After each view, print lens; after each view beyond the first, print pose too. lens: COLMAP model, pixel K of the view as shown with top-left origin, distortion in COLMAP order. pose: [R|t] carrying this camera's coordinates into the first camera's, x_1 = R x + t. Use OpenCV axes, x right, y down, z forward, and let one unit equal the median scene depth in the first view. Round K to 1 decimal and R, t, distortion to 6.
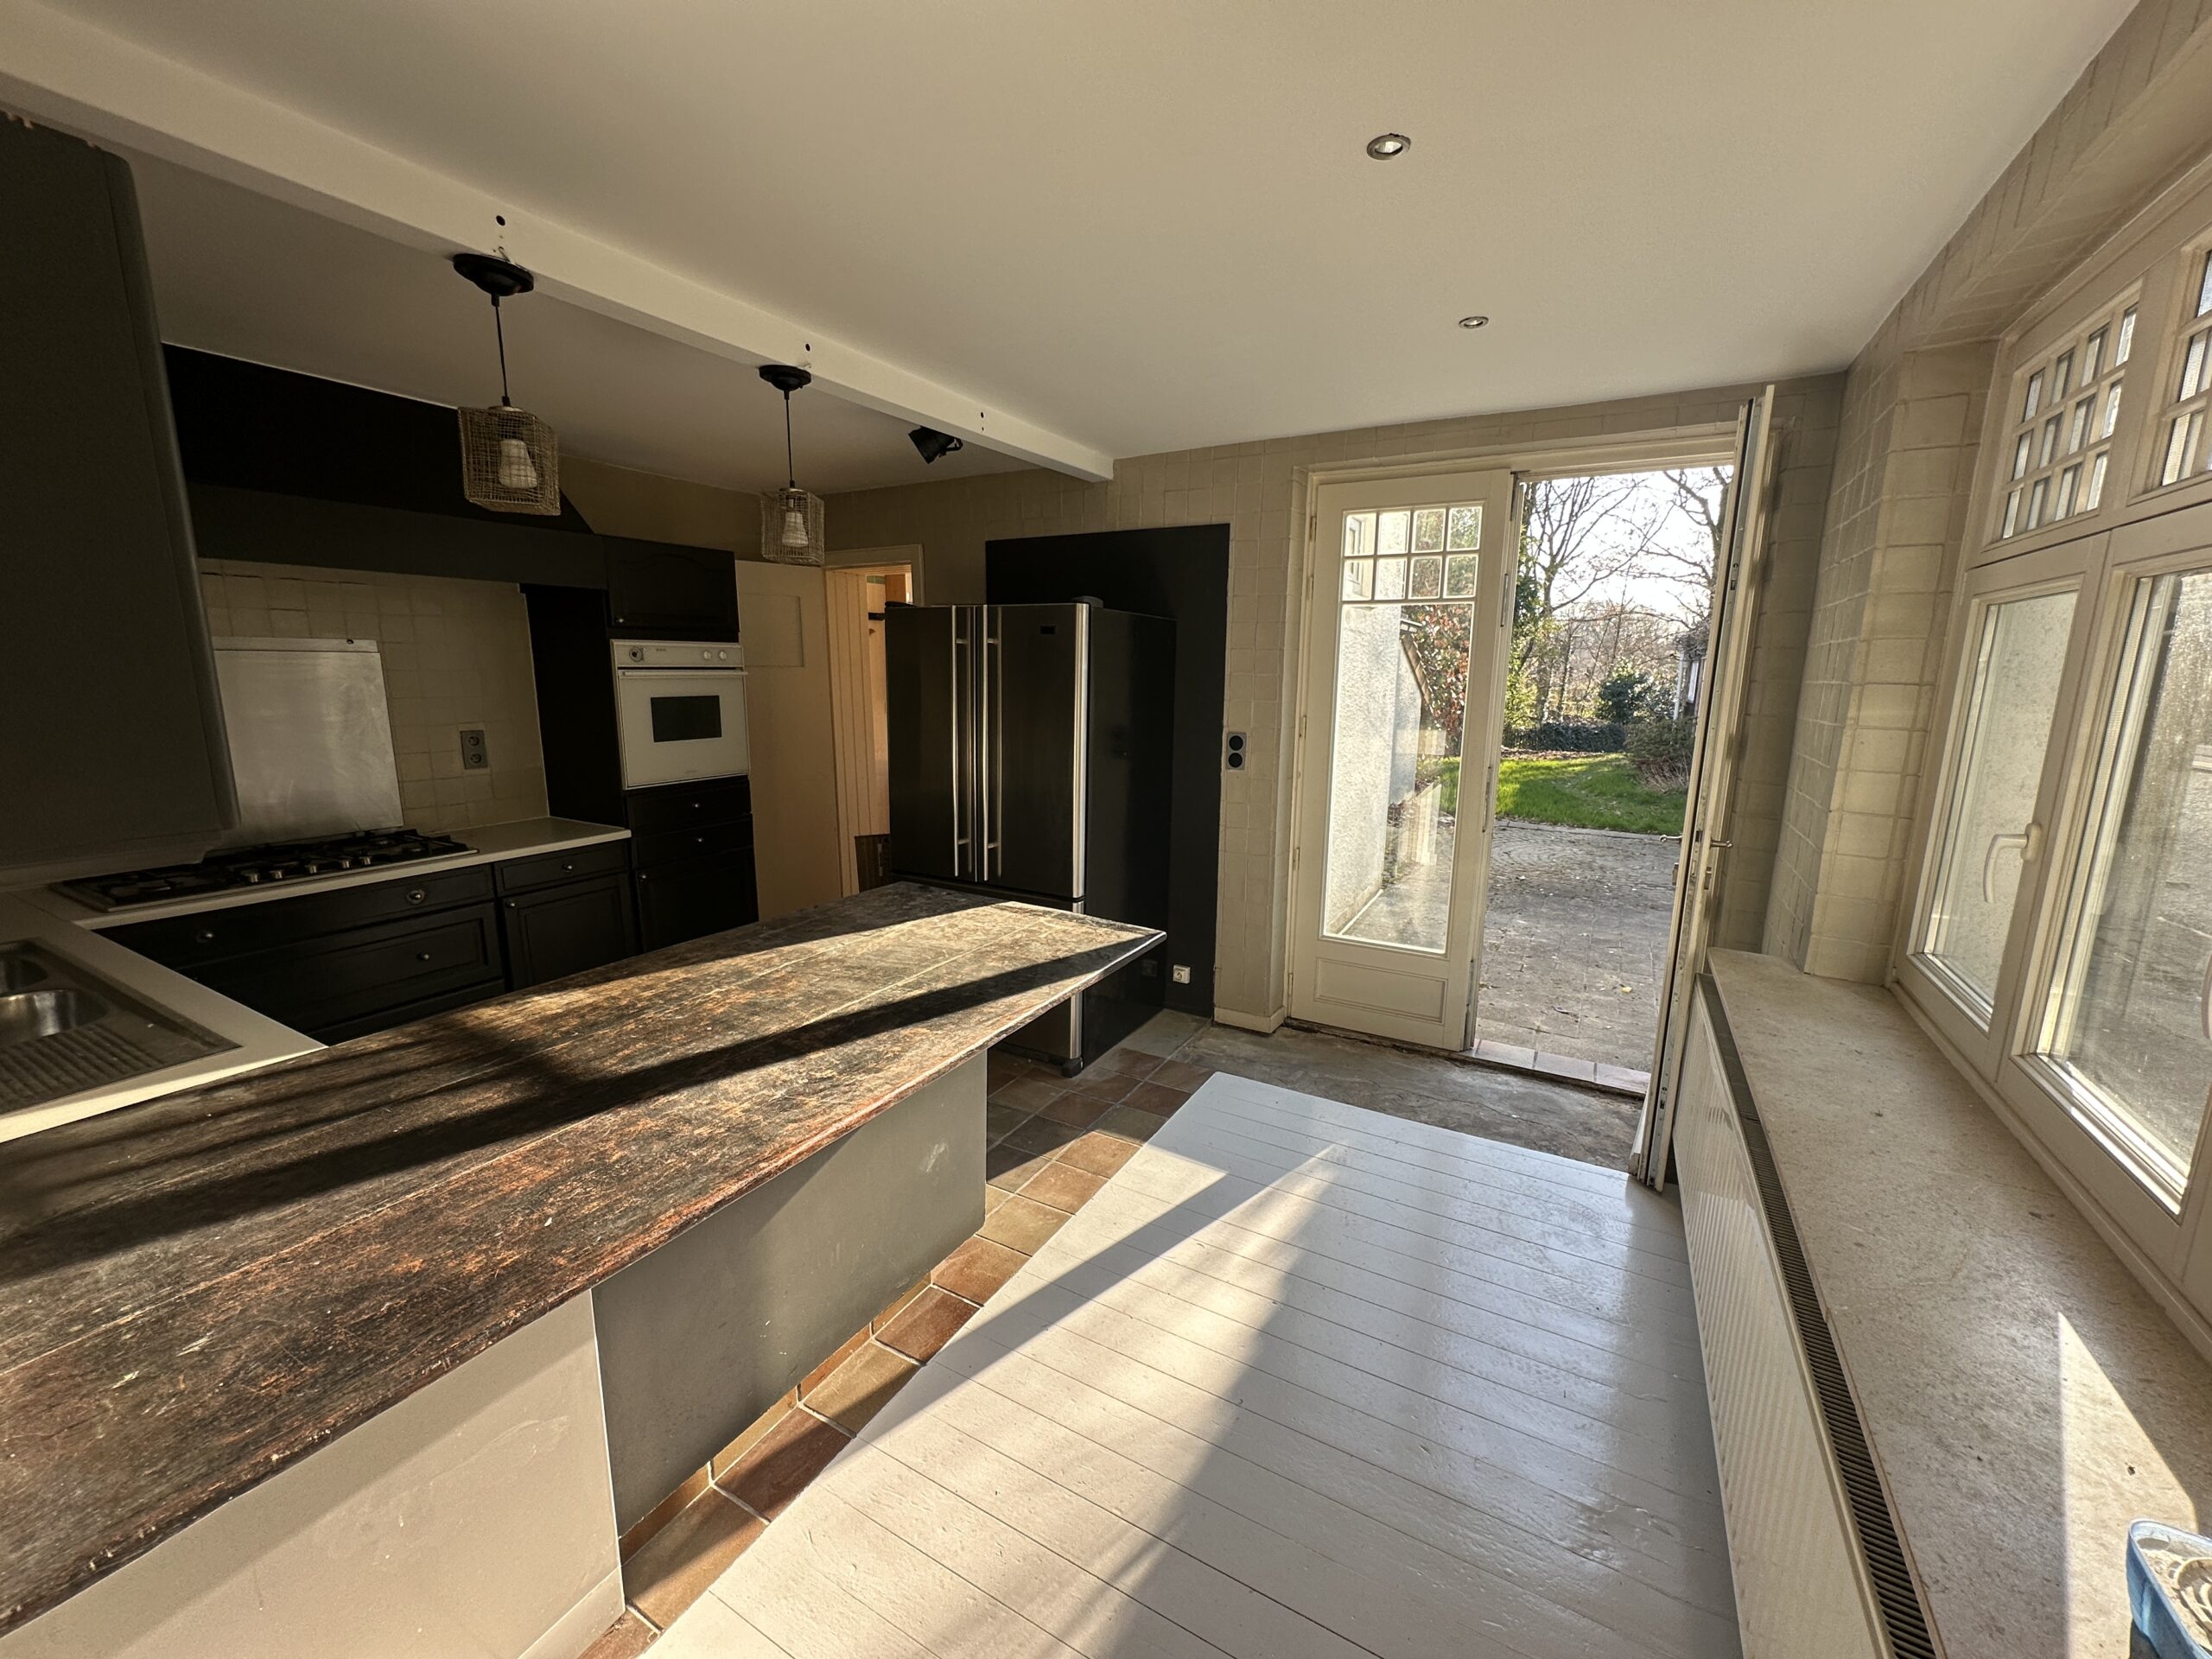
lens RADIAL K [[889.1, 0, 1106.2], [0, 889.1, 827.6], [0, 0, 1]] dist [-0.000502, 0.000102]
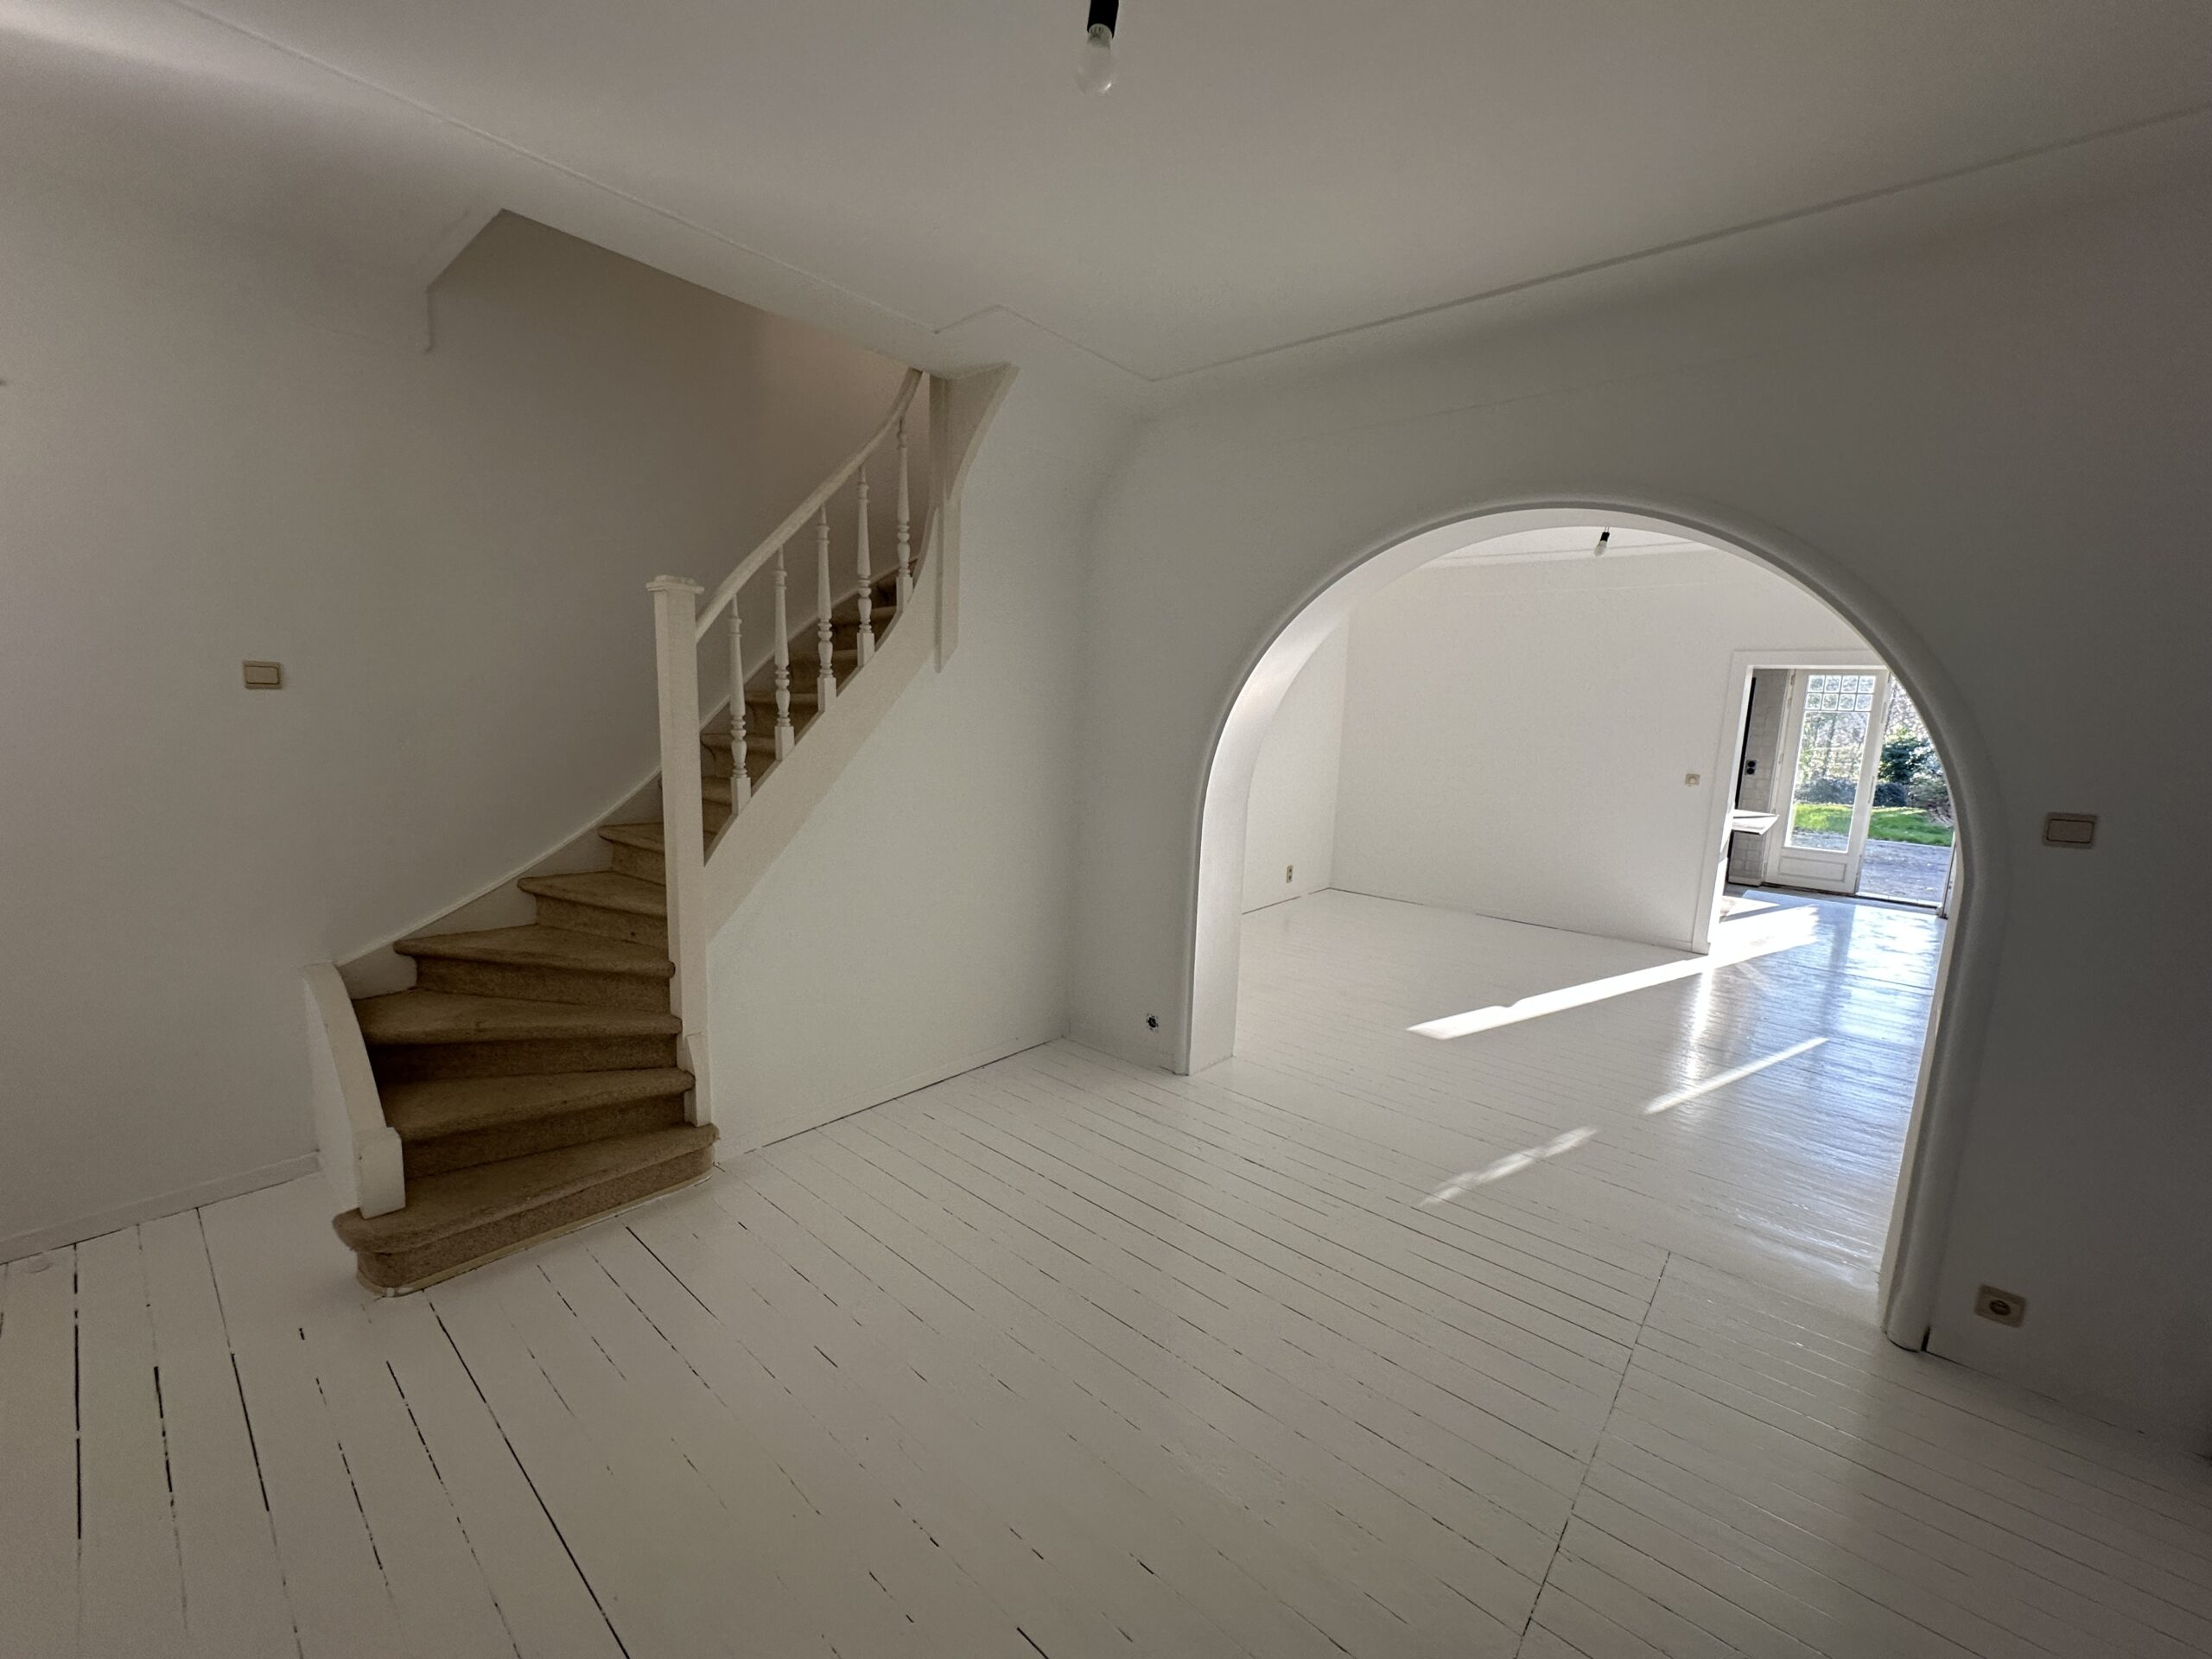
lens RADIAL K [[889.1, 0, 1101.8], [0, 889.1, 829.5], [0, 0, 1]] dist [-0.000502, 0.000102]
pose [[0.978959, 0.052086, -0.197296, -0.162066], [-0.060924, 0.997380, -0.038994, 0.042151], [0.194748, 0.050193, 0.979568, -0.254180]]
